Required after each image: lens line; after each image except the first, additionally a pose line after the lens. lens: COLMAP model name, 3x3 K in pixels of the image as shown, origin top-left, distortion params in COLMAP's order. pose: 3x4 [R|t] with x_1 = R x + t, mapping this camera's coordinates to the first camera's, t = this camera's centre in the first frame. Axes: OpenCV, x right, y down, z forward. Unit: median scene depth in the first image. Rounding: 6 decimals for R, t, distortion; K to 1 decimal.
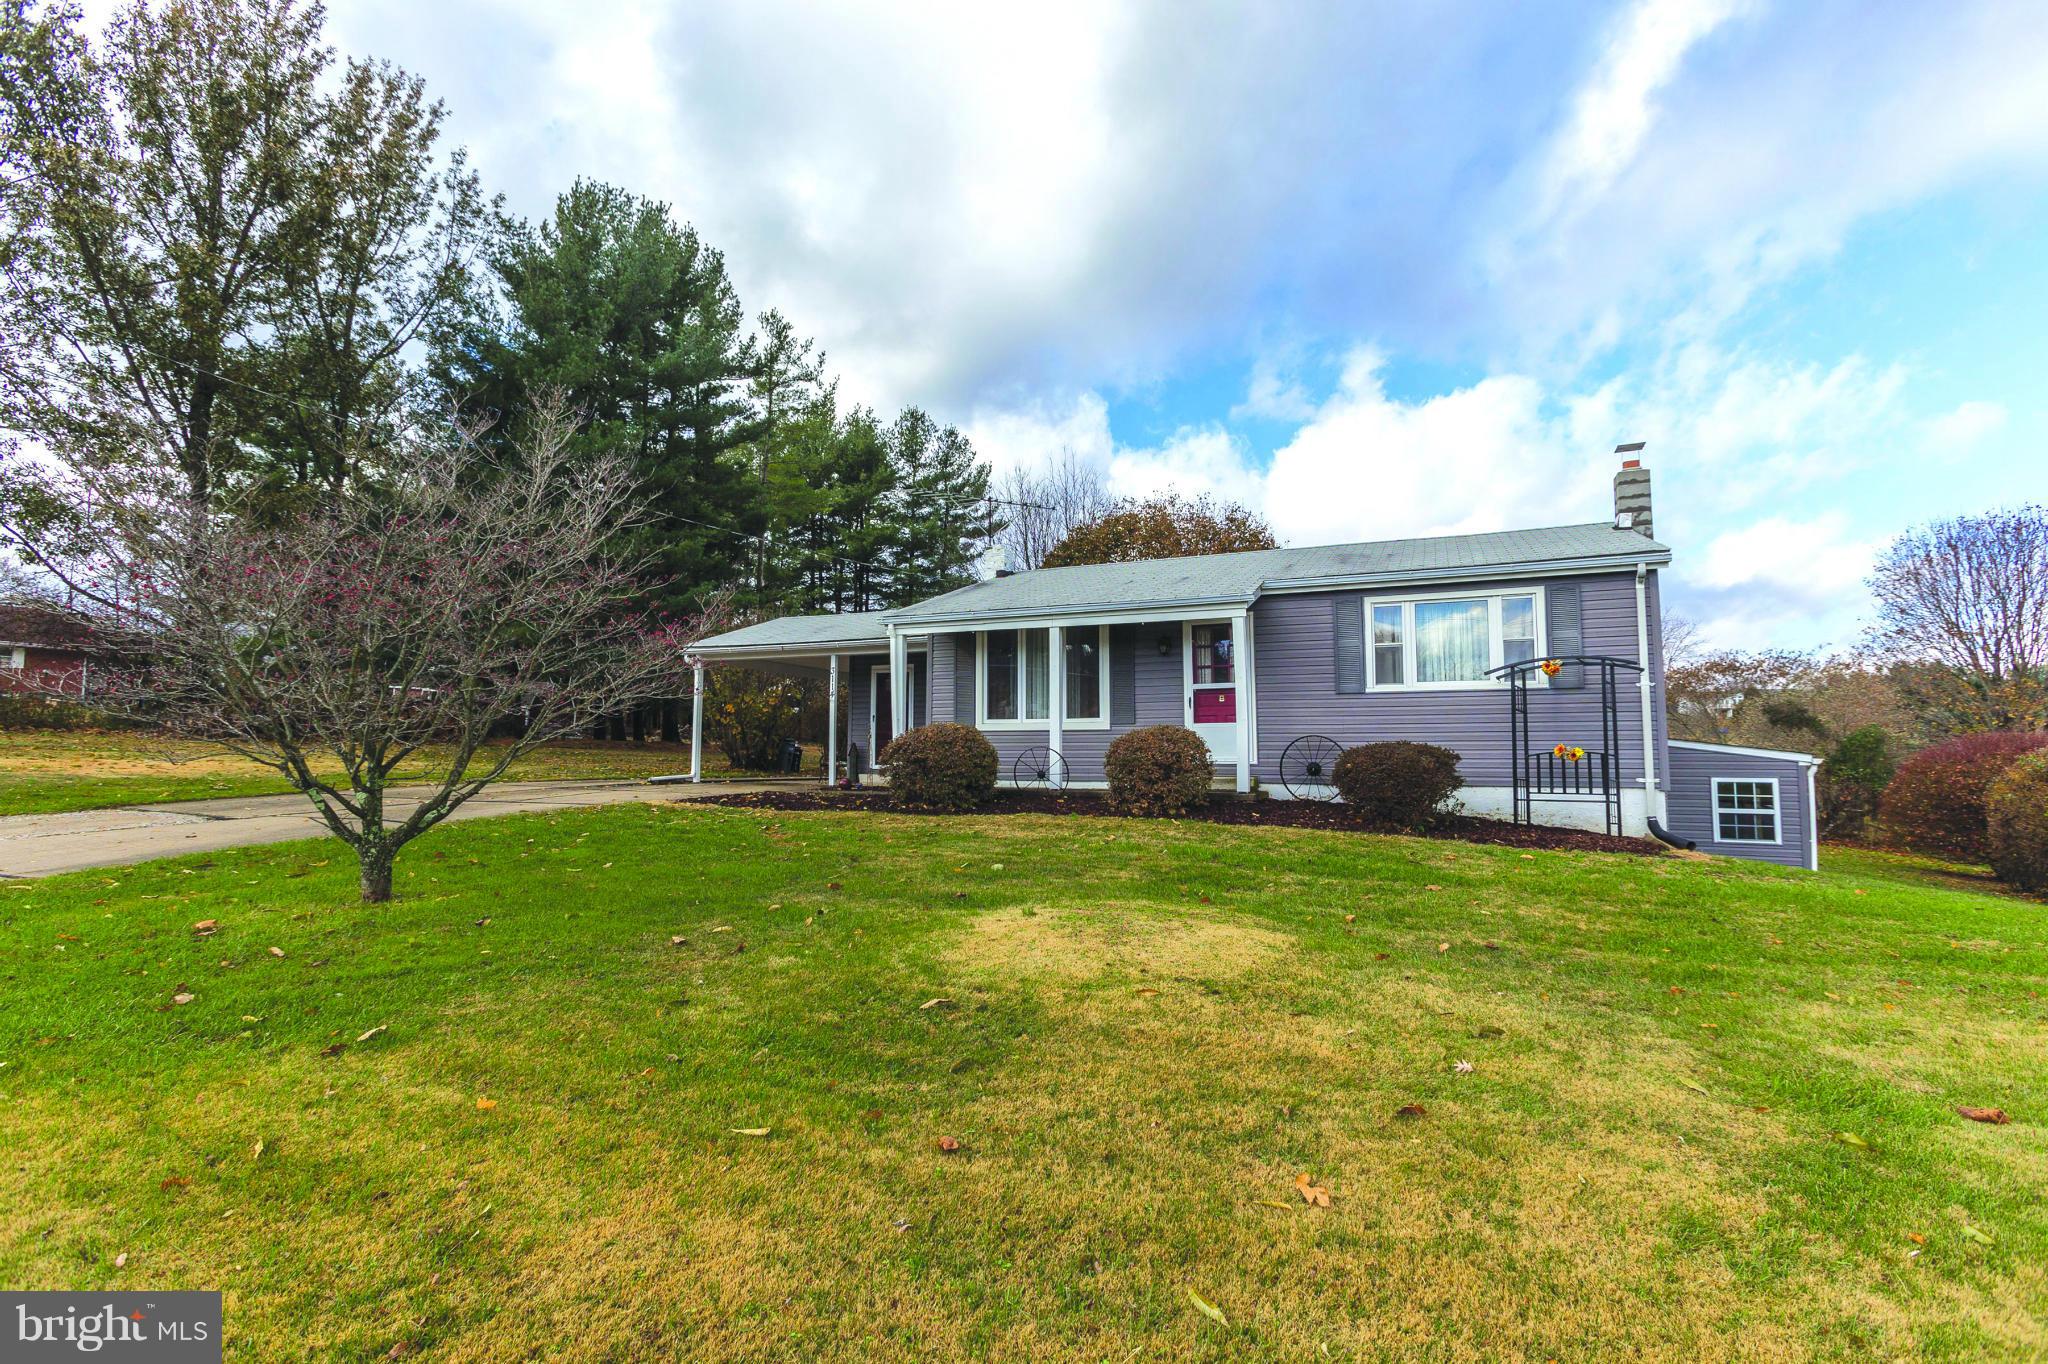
lens RADIAL K [[963.8, 0, 1026.6], [0, 963.8, 672.3], [0, 0, 1]] dist [0.001981, -0.000451]
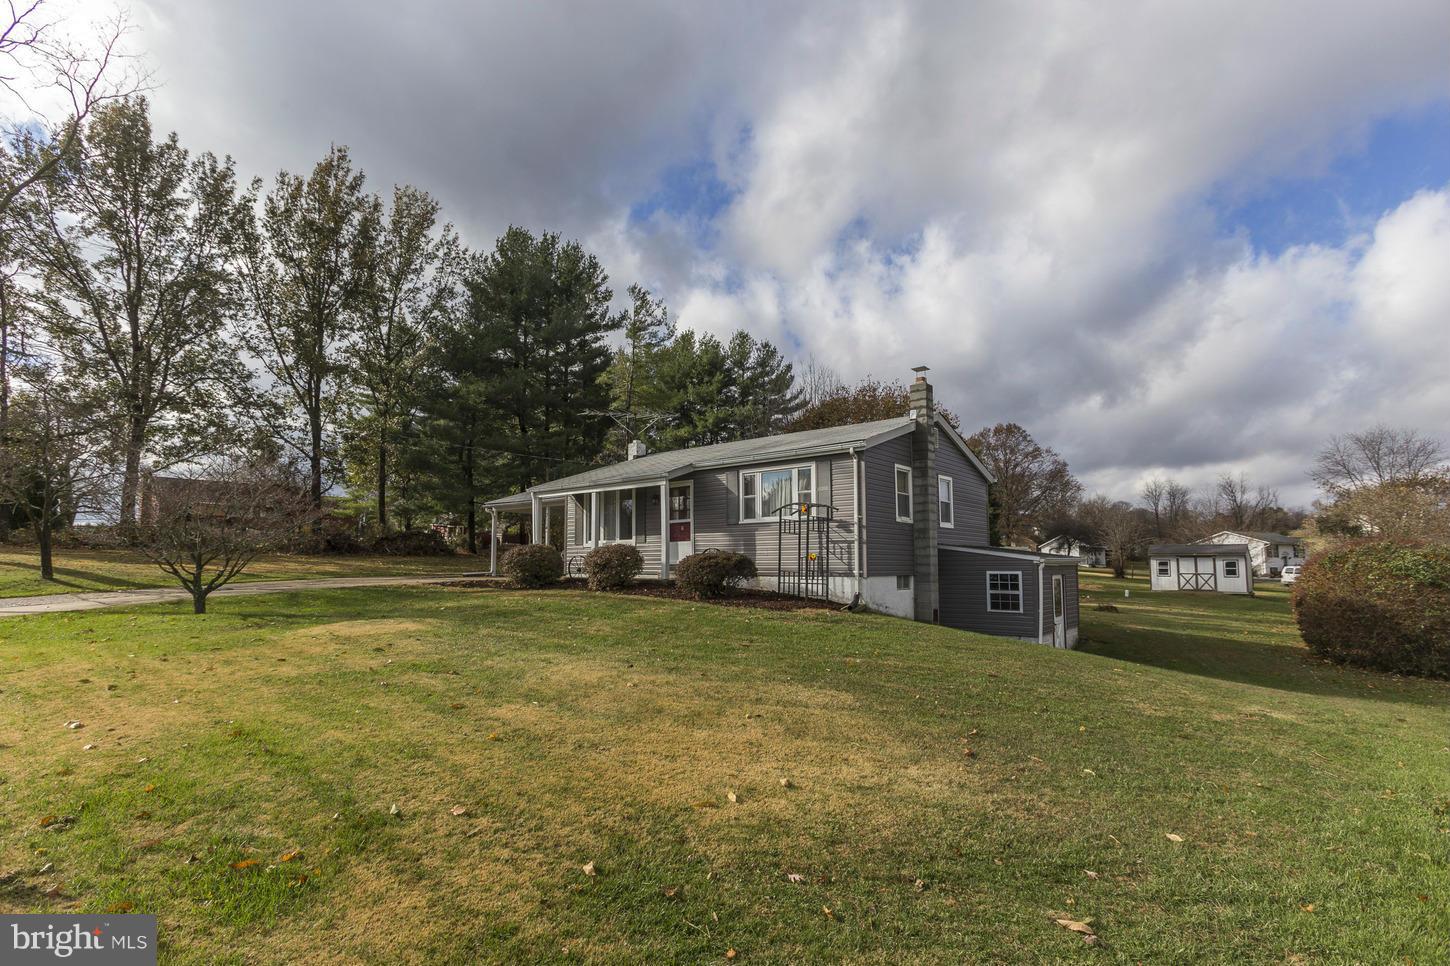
lens RADIAL K [[691.8, 0, 725.0], [0, 691.8, 483.0], [0, 0, 1]] dist [0.000828, -0.000132]
pose [[0.960751, -0.038501, -0.274728, 0.246731], [0.031703, 0.999072, -0.029143, -0.006341], [0.275596, 0.019290, 0.961080, -0.086492]]
